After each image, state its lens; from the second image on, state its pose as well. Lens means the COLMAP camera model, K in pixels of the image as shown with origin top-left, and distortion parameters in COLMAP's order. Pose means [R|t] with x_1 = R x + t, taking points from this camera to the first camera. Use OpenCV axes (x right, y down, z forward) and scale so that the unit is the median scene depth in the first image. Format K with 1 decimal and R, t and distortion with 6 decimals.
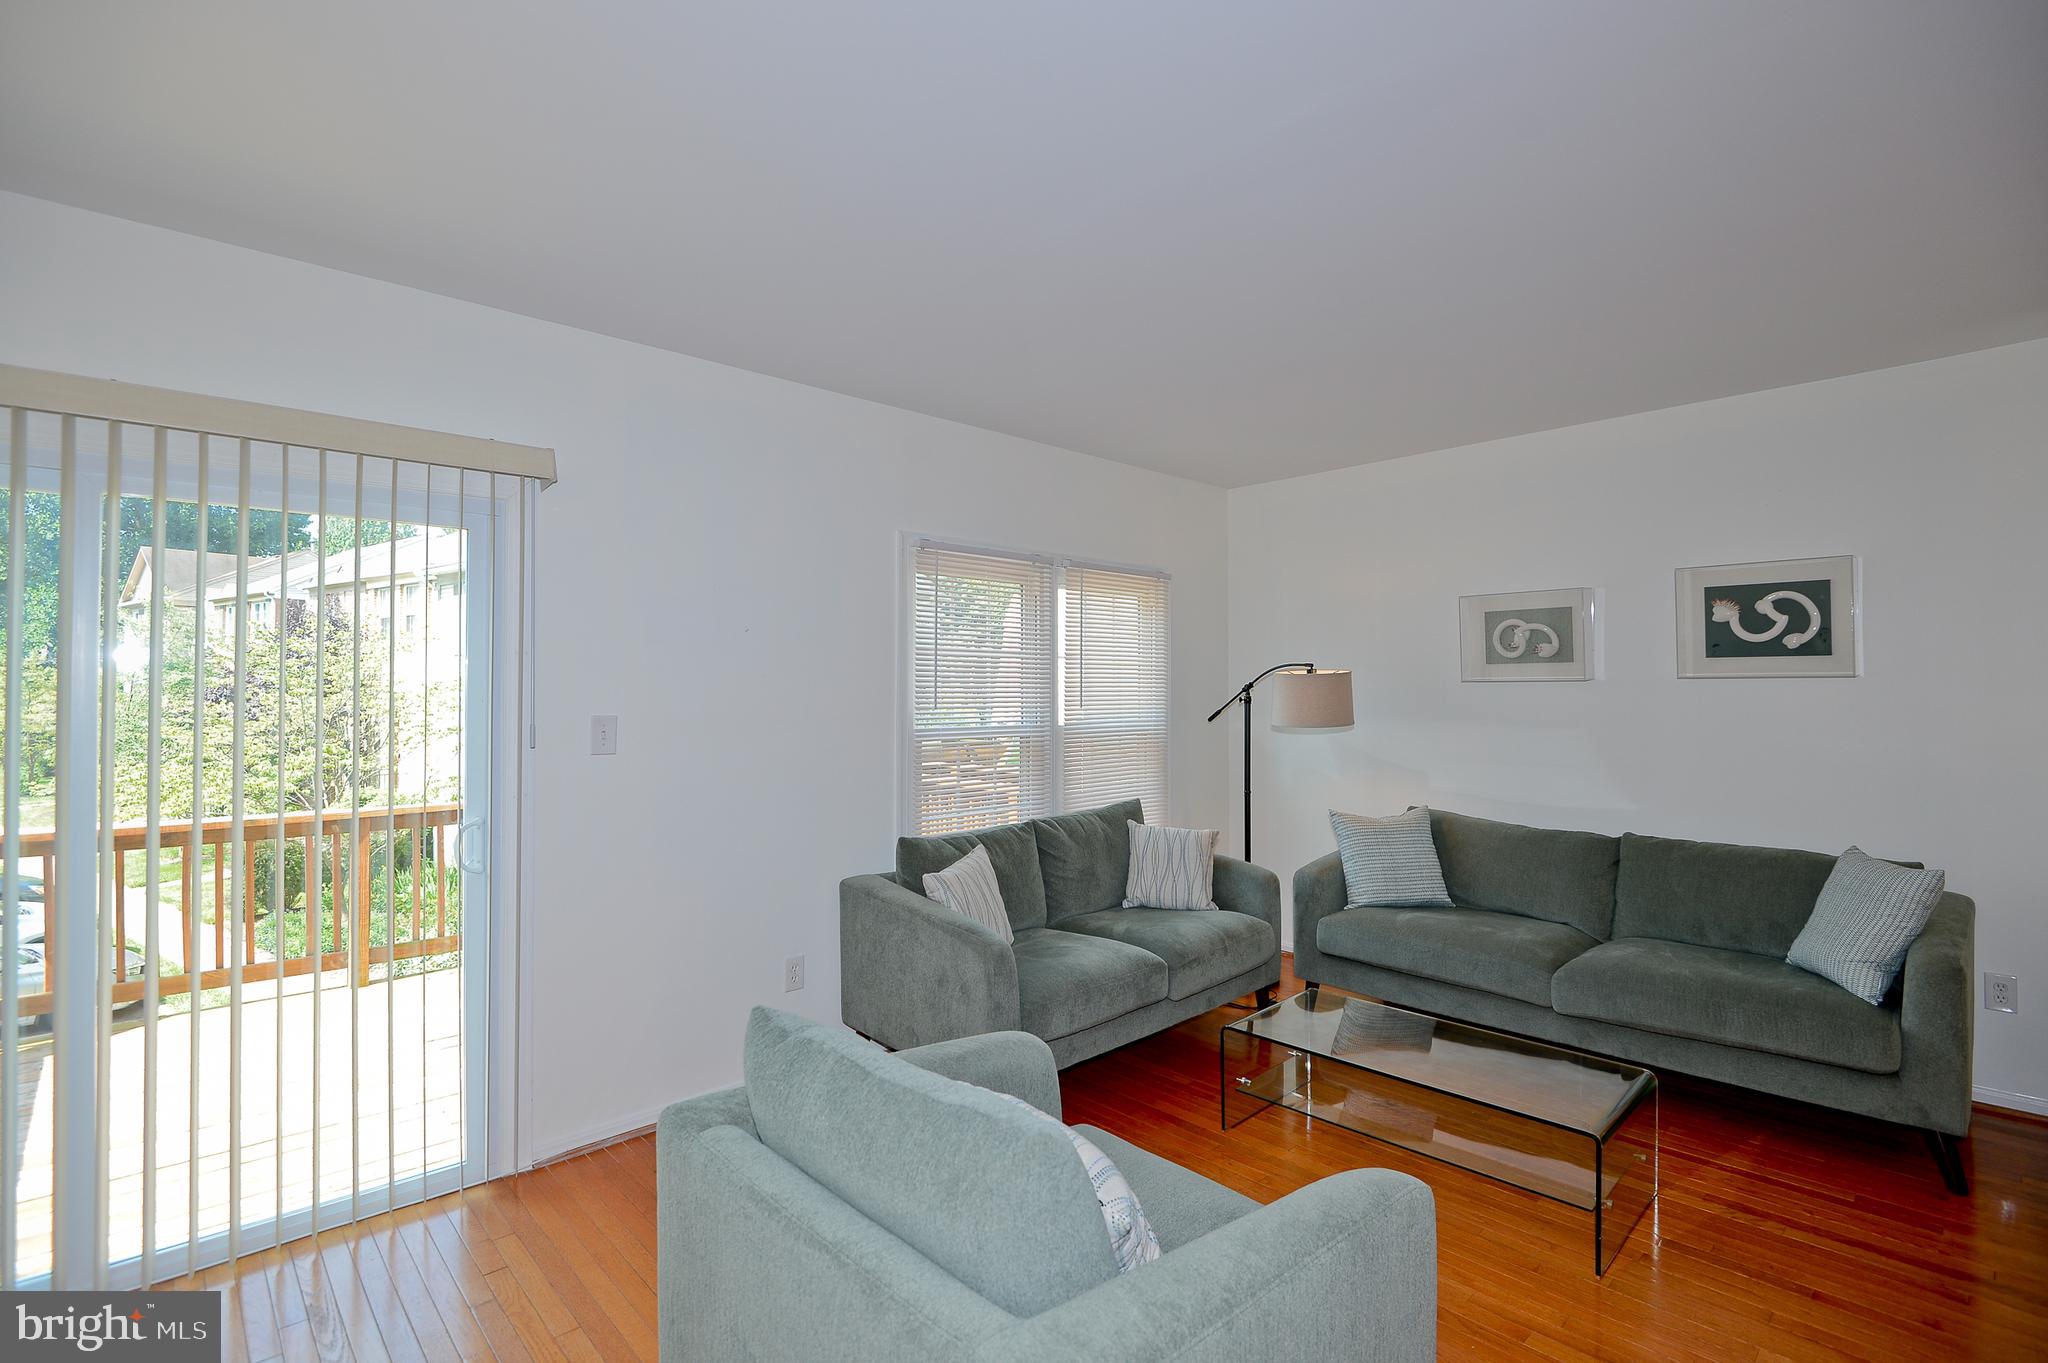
lens RADIAL K [[960.0, 0, 1023.1], [0, 960.0, 674.2], [0, 0, 1]] dist [-0.004323, -0.008318]
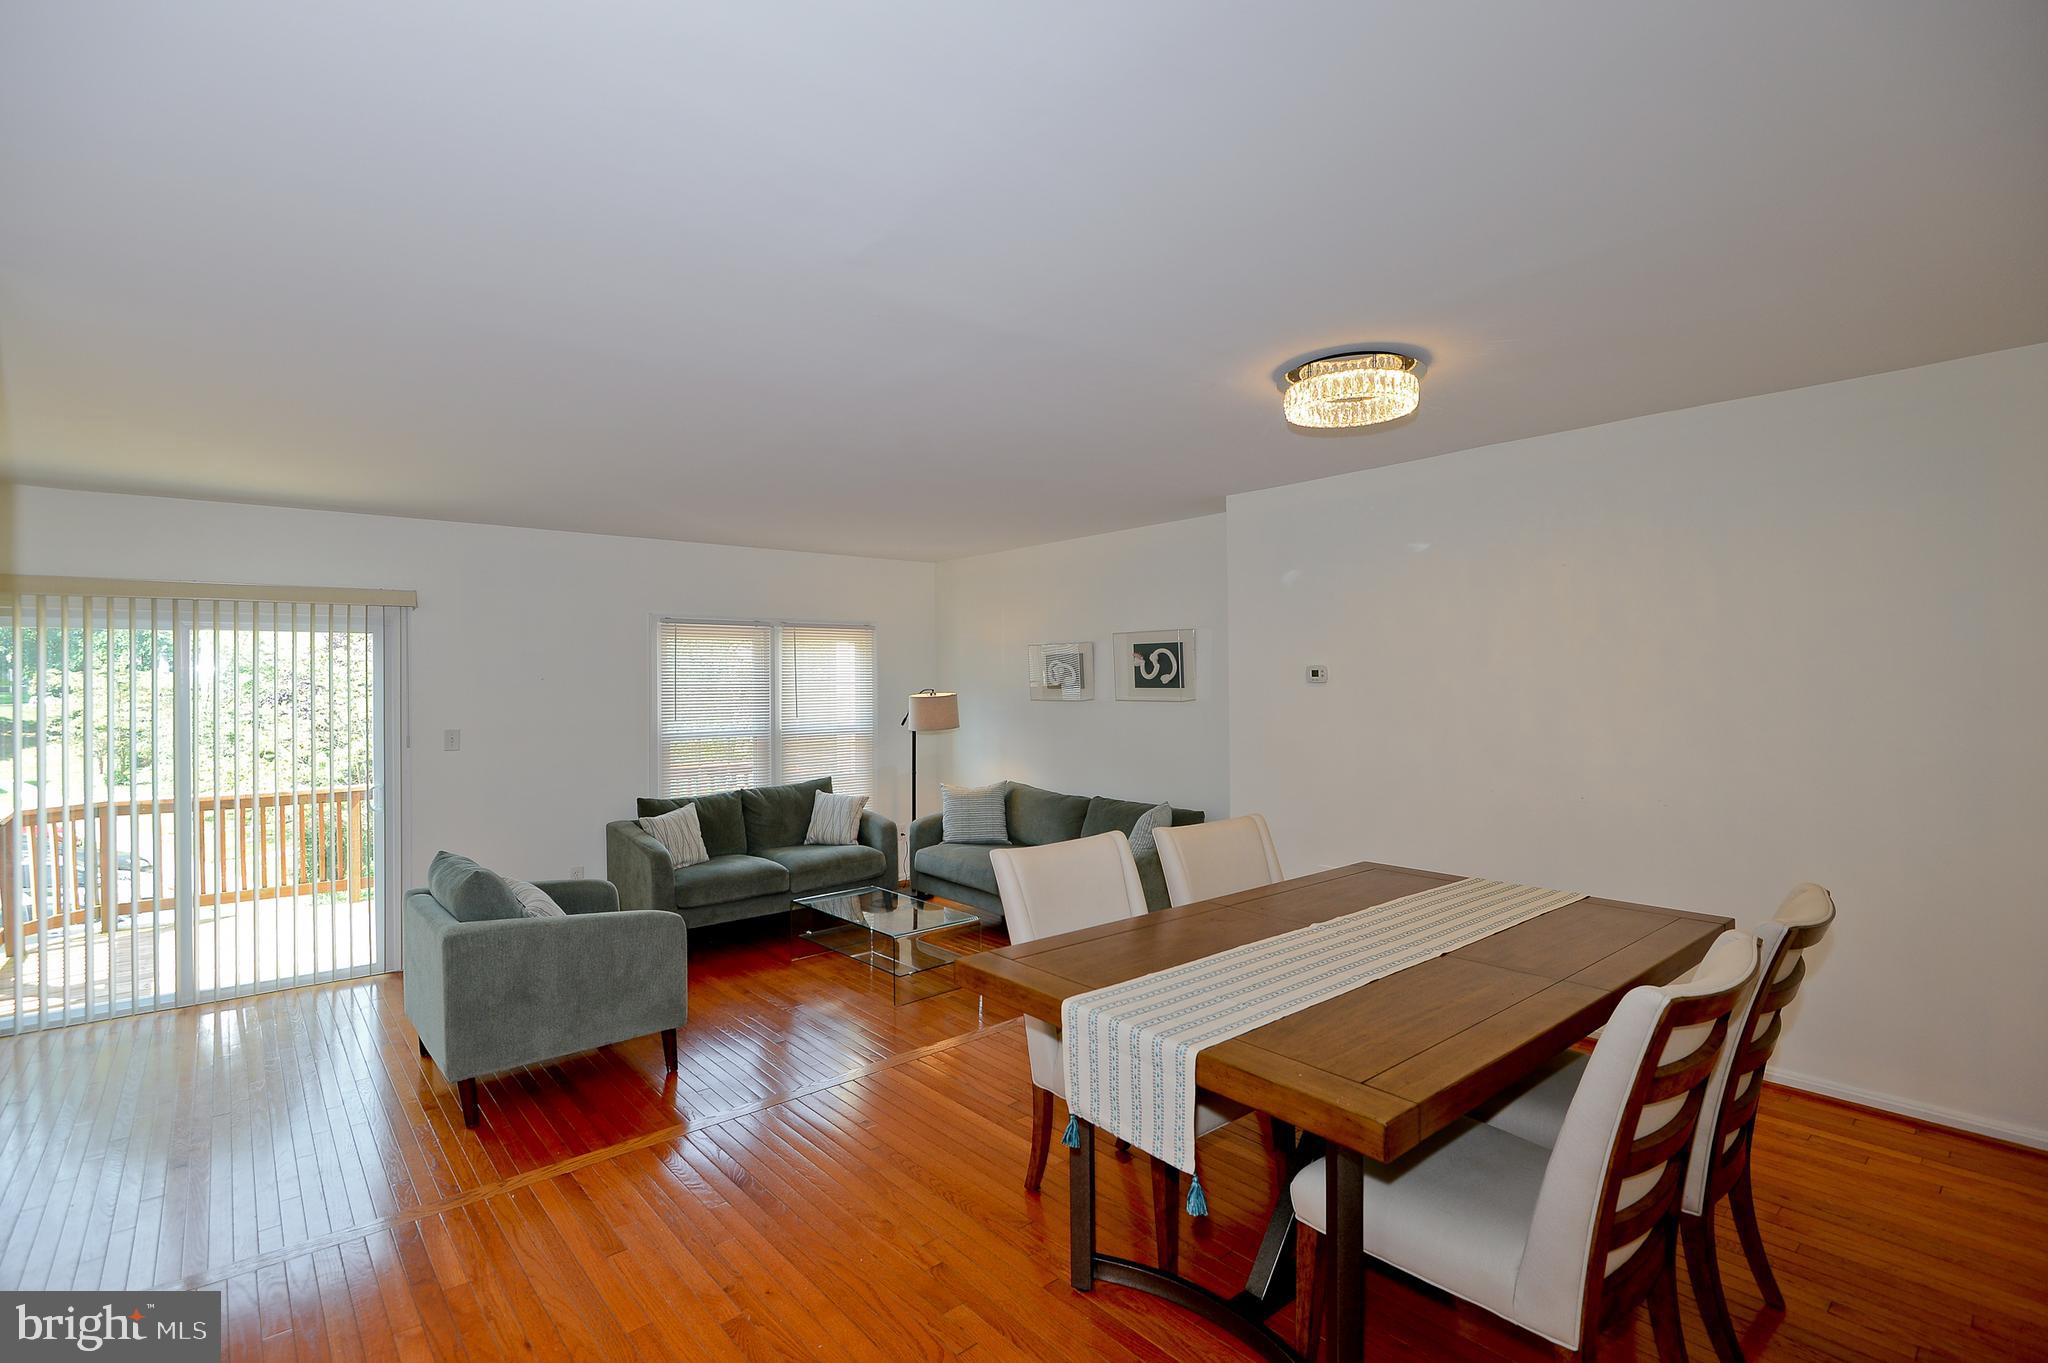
lens RADIAL K [[960.0, 0, 1016.4], [0, 960.0, 673.1], [0, 0, 1]] dist [-0.004323, -0.008318]
pose [[0.998706, -0.007717, -0.050273, 0.547155], [0.008239, 0.999914, 0.010177, -0.055161], [0.050190, -0.010578, 0.998684, -0.578679]]
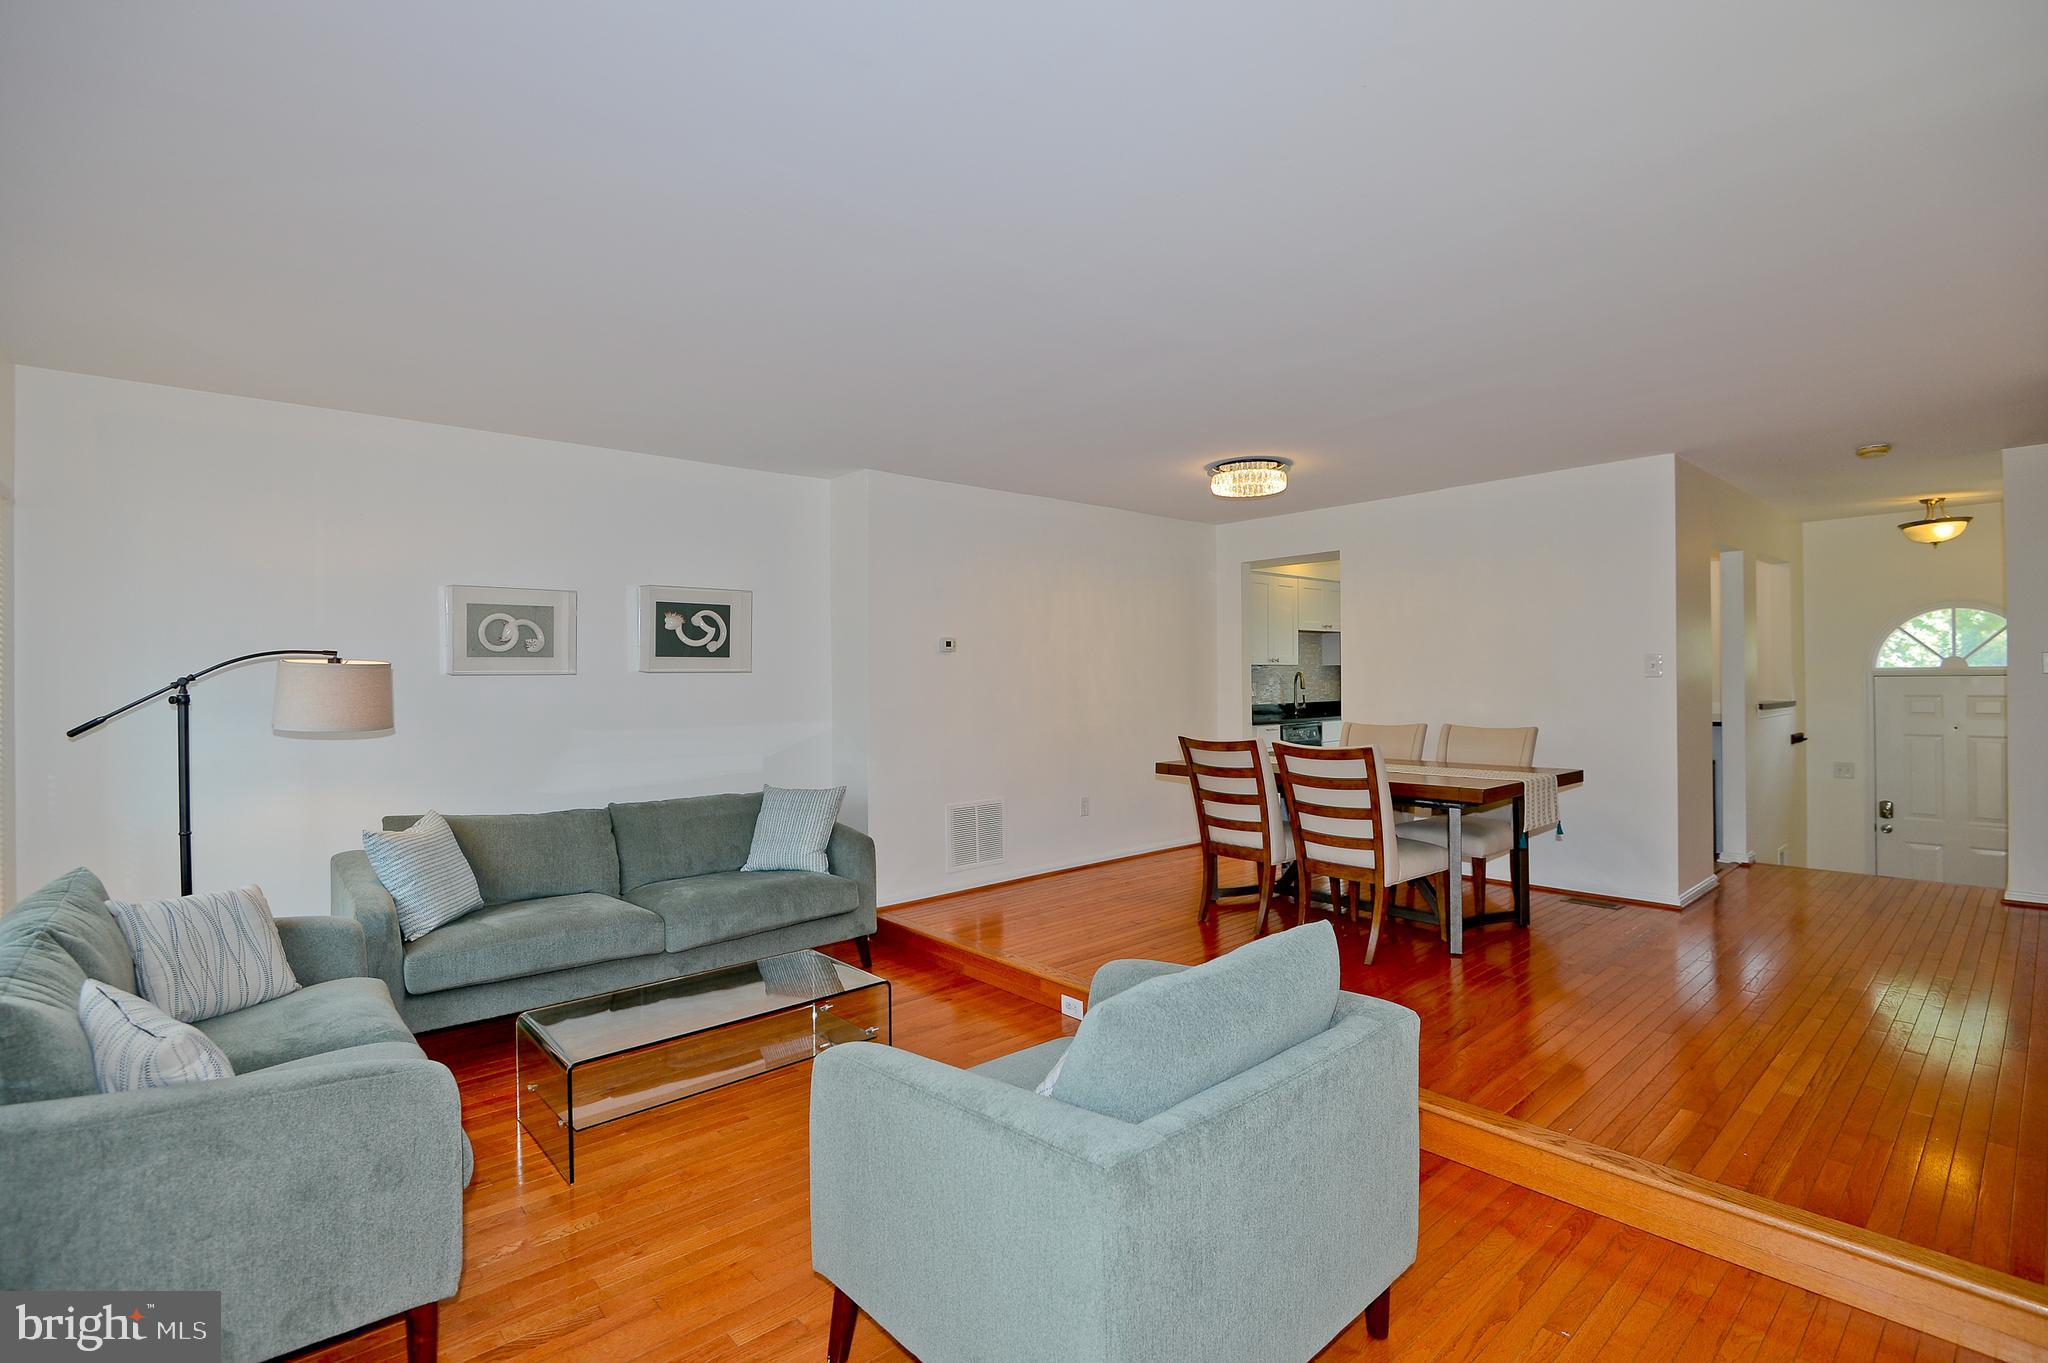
lens RADIAL K [[960.0, 0, 1019.7], [0, 960.0, 682.5], [0, 0, 1]] dist [-0.004323, -0.008318]
pose [[0.010215, -0.001009, 0.999947, -0.517227], [-0.003436, 0.999994, 0.001045, 0.013152], [-0.999942, -0.003447, 0.010212, 0.460600]]
